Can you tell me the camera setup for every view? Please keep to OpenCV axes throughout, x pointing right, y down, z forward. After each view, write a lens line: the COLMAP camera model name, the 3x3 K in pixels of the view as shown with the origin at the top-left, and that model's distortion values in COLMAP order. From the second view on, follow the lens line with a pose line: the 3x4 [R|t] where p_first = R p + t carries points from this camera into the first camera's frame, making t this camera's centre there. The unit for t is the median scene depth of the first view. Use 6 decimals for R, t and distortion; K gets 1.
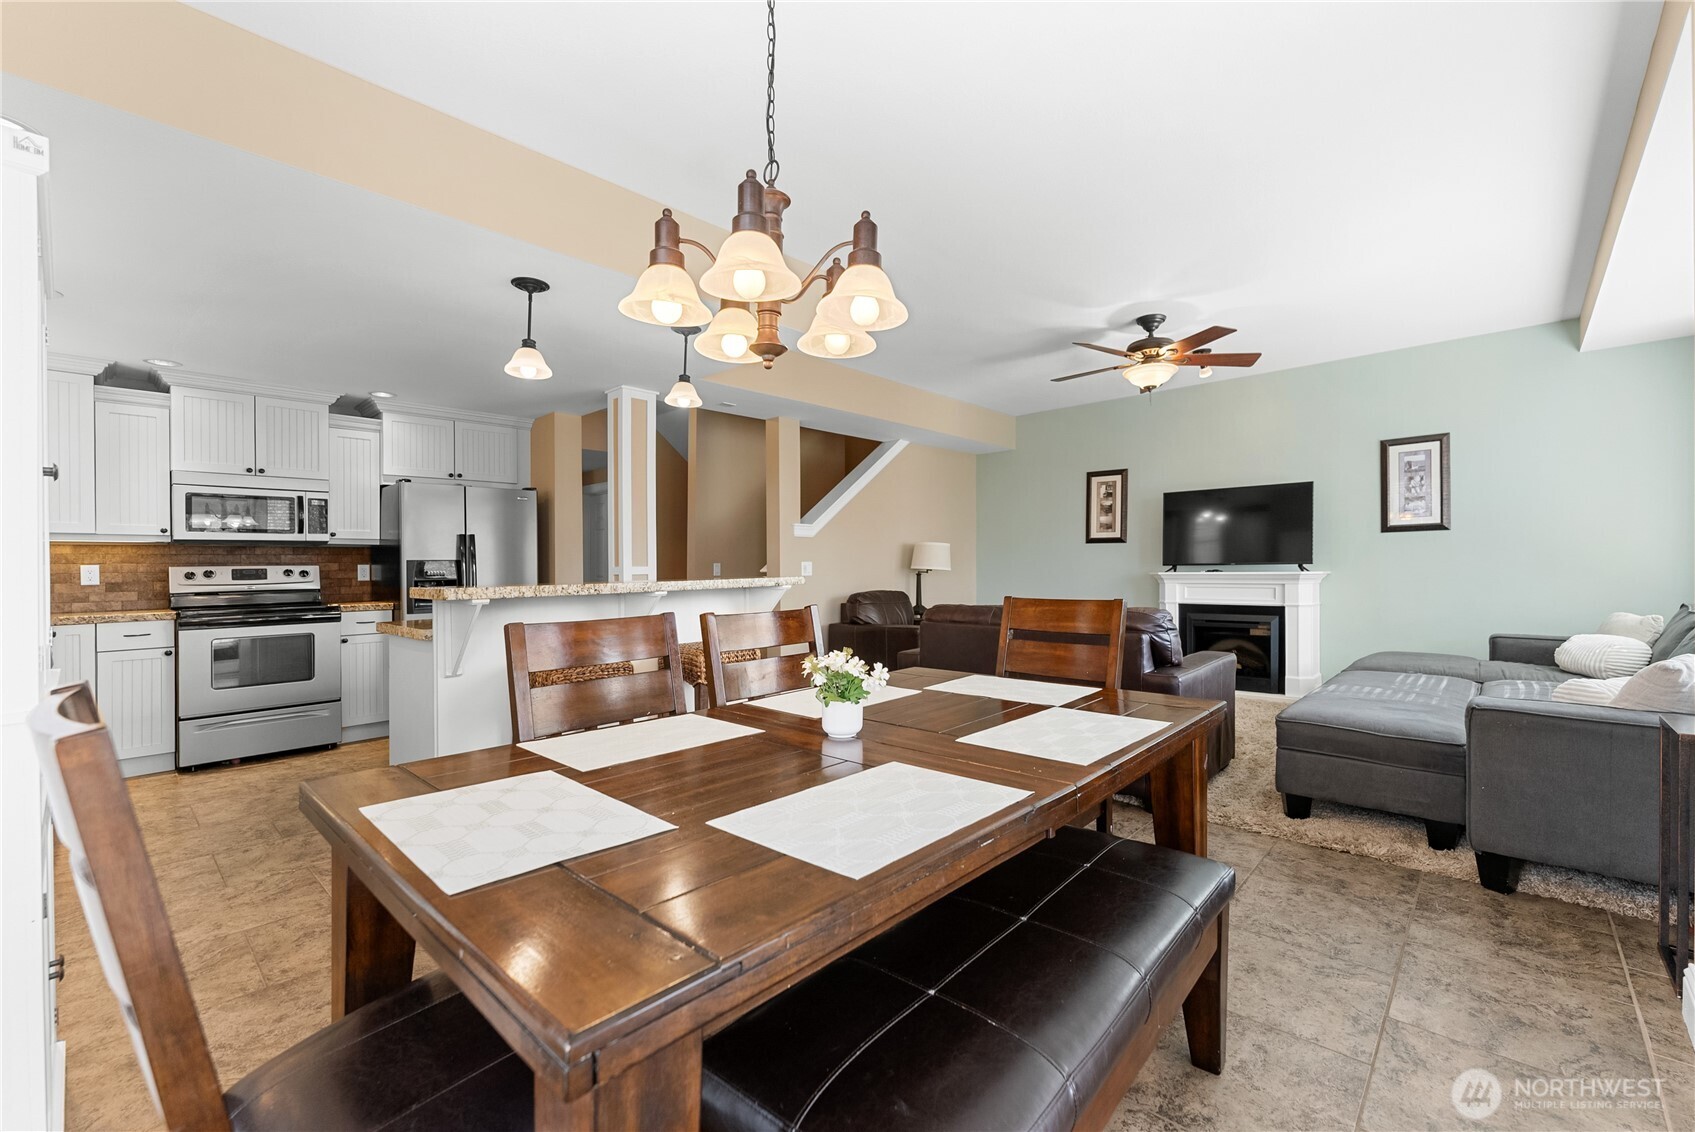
lens RADIAL K [[703.3, 0, 845.6], [0, 703.3, 564.8], [0, 0, 1]] dist [0.000177, 0.001174]
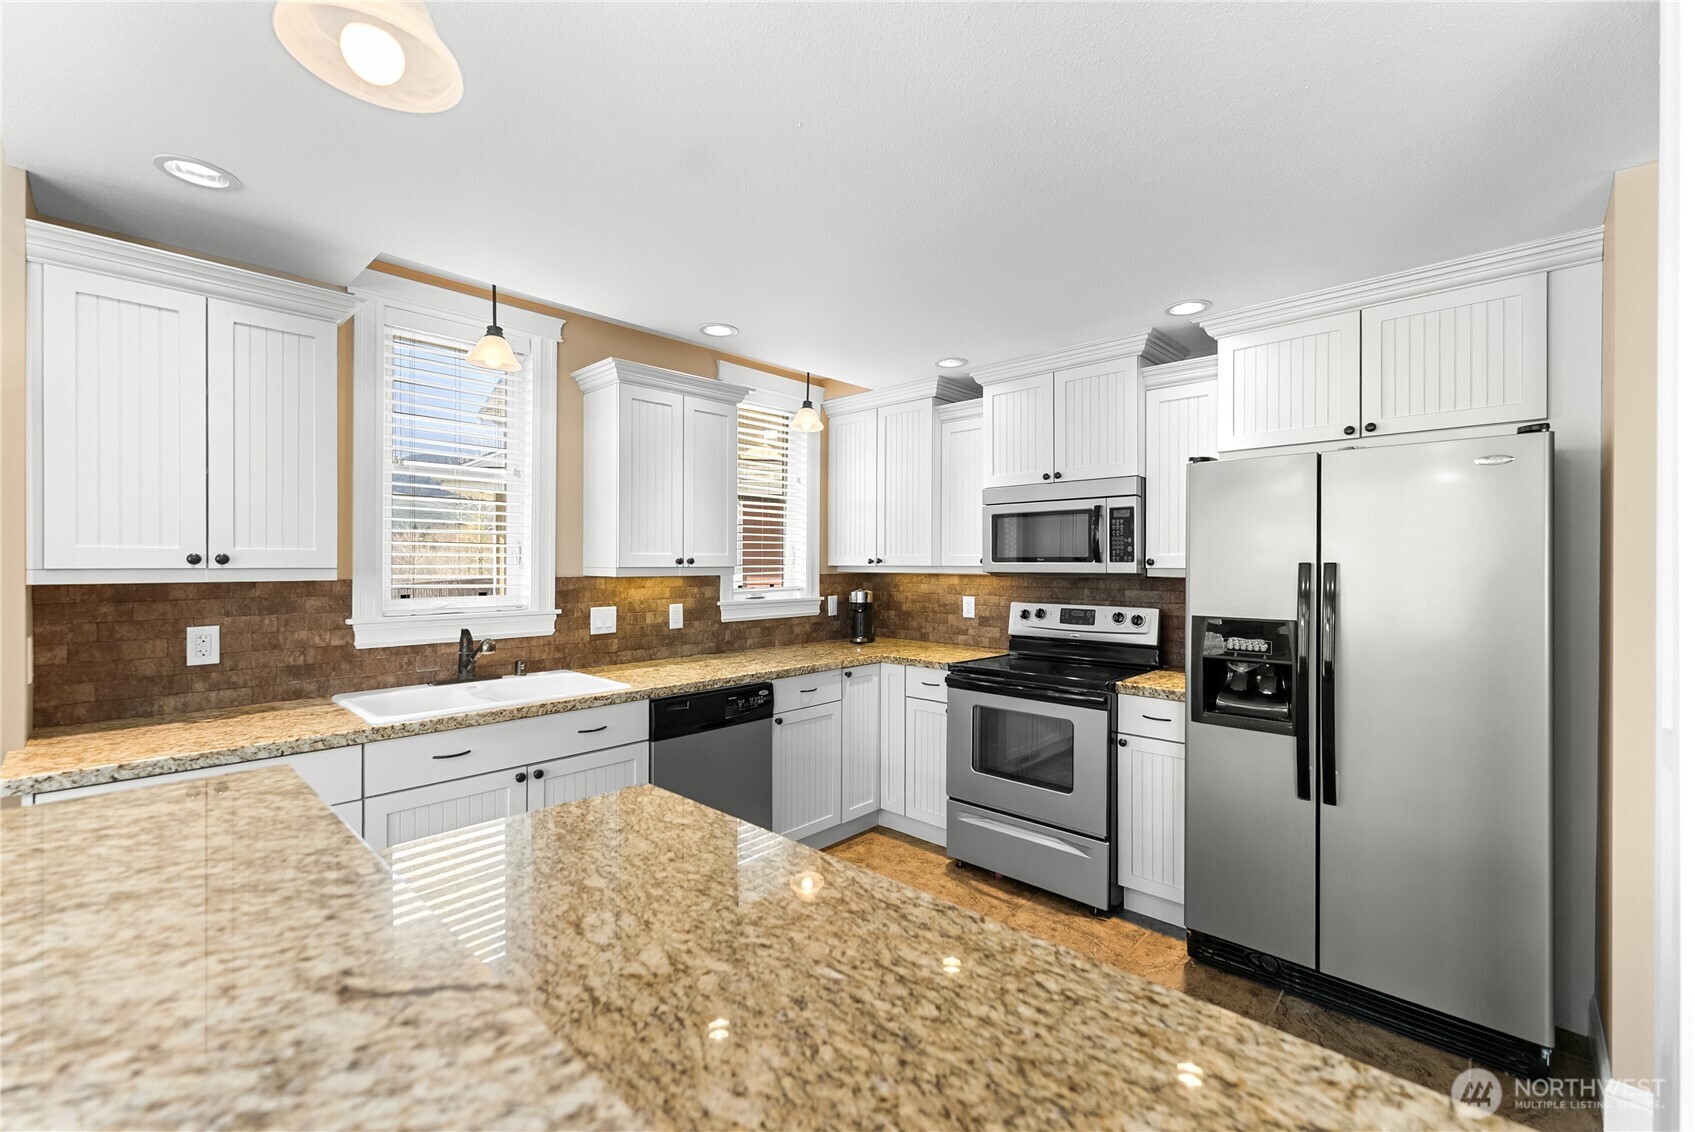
lens RADIAL K [[703.3, 0, 849.0], [0, 703.3, 561.1], [0, 0, 1]] dist [0.000177, 0.001174]
pose [[0.005536, 0.004993, -0.999972, -0.114514], [-0.005989, 0.999970, 0.004959, -0.047341], [0.999967, 0.005961, 0.005566, 0.765270]]
